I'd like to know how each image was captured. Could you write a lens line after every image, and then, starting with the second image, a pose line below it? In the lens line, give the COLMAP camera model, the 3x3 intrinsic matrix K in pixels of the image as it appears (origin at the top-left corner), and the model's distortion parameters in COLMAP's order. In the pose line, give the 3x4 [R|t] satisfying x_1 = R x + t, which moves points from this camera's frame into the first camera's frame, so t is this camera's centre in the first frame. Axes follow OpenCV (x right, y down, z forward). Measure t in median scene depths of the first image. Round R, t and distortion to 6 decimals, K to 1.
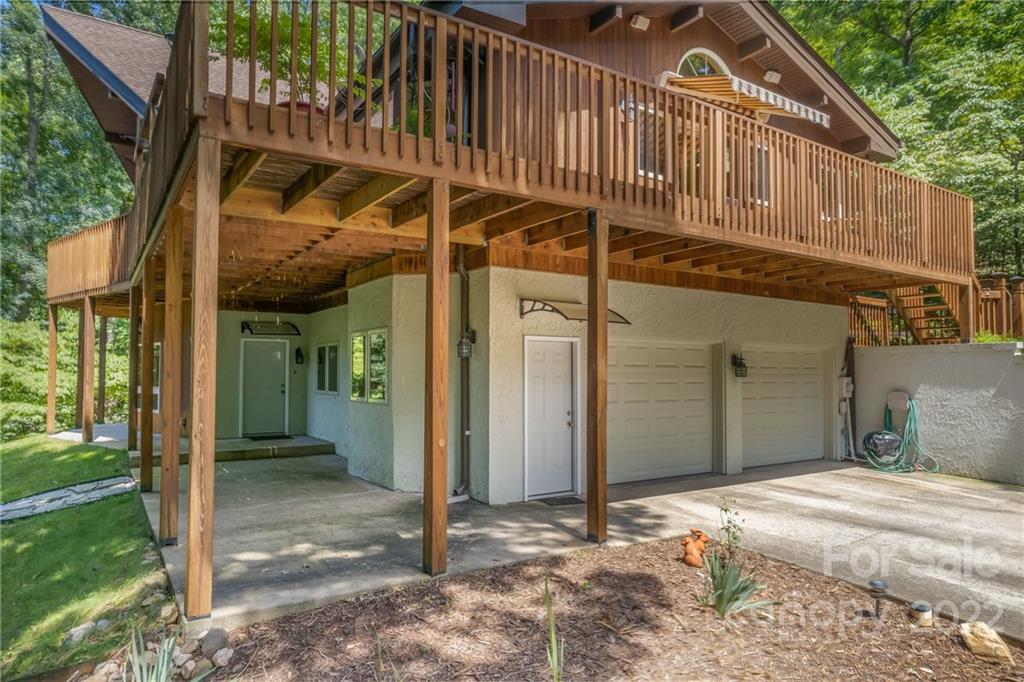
lens RADIAL K [[669.6, 0, 512.0], [0, 669.6, 341.0], [0, 0, 1]] dist [0.033764, 0.000843]
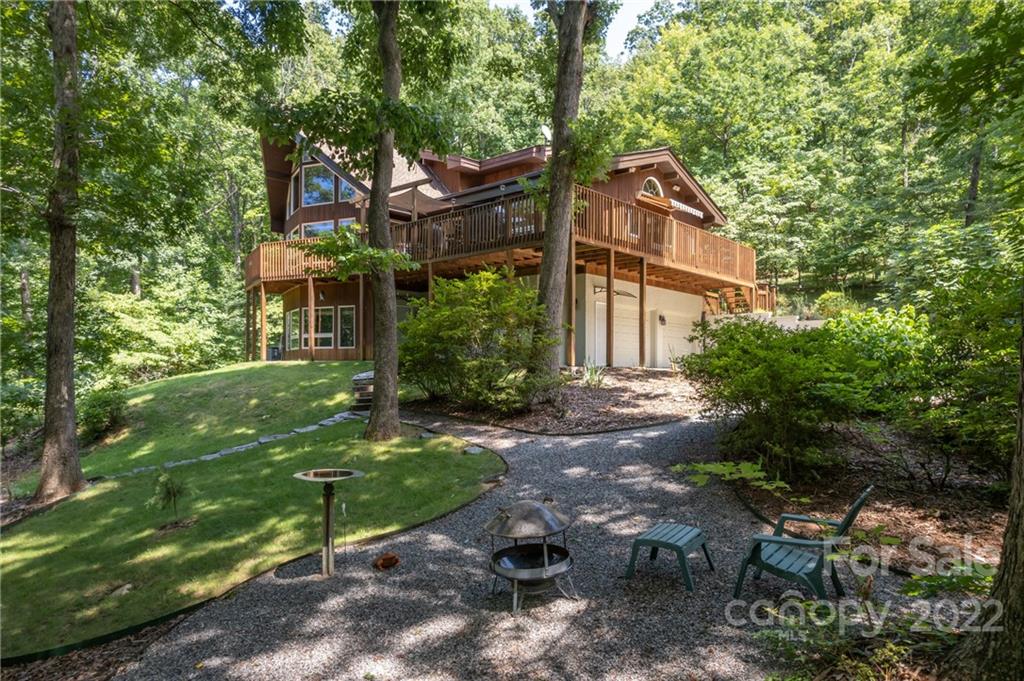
lens RADIAL K [[632.9, 0, 511.7], [0, 632.9, 346.8], [0, 0, 1]] dist [0.003491, 0.000199]
pose [[0.974932, 0.012978, 0.222125, -0.549050], [-0.018832, 0.999528, 0.024255, 0.073968], [-0.221706, -0.027830, 0.974716, -0.836659]]
